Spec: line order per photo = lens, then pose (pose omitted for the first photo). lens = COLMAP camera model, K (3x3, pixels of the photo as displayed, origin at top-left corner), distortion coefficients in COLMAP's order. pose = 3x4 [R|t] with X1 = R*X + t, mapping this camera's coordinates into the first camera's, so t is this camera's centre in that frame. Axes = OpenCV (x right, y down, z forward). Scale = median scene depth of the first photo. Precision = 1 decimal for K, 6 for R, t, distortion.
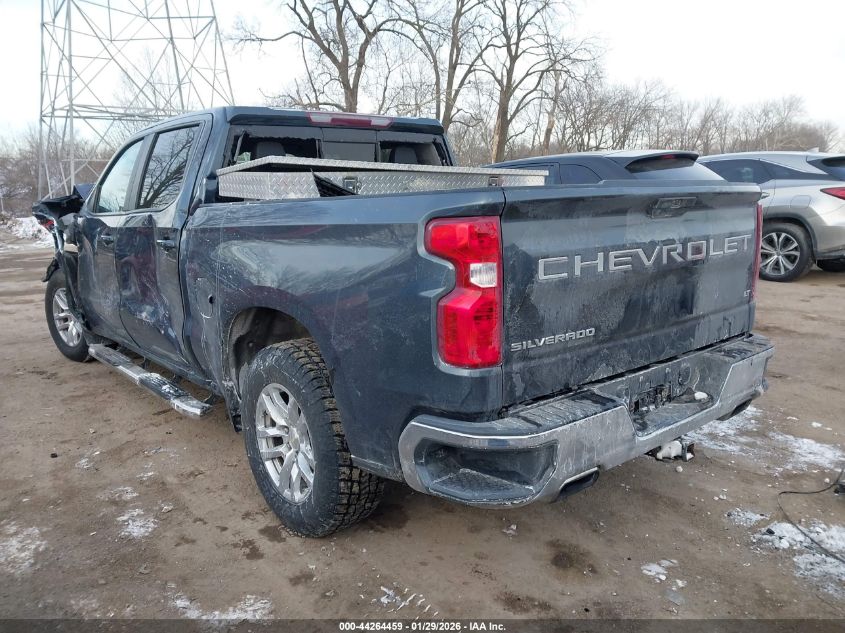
lens RADIAL K [[650.9, 0, 422.5], [0, 650.9, 316.5], [0, 0, 1]] dist [0.043614, 0.000960]
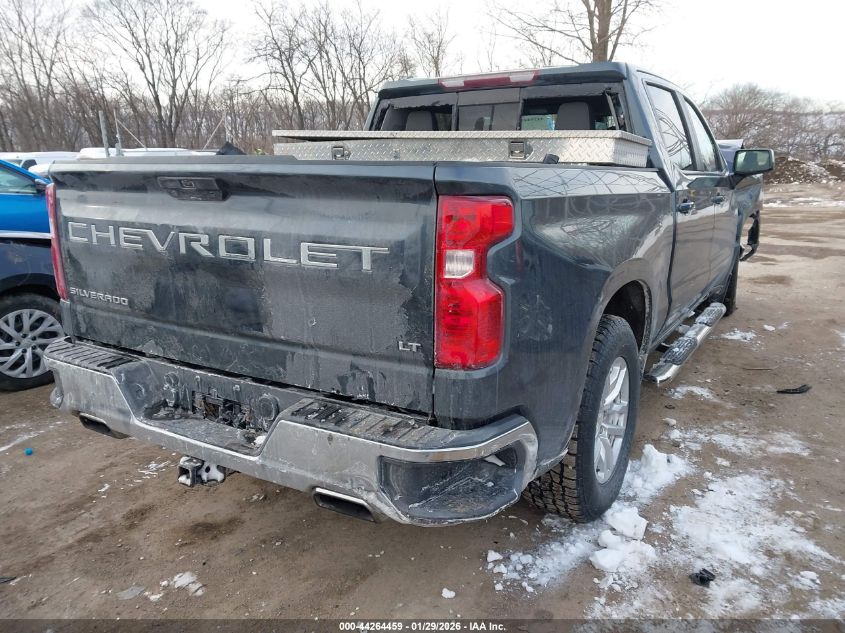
lens RADIAL K [[650.9, 0, 422.5], [0, 650.9, 316.5], [0, 0, 1]] dist [0.043614, 0.000960]
pose [[0.327347, 0.239007, -0.914177, 1.252717], [-0.174972, 0.966082, 0.189923, -0.214463], [0.928563, 0.097785, 0.358063, 0.966562]]
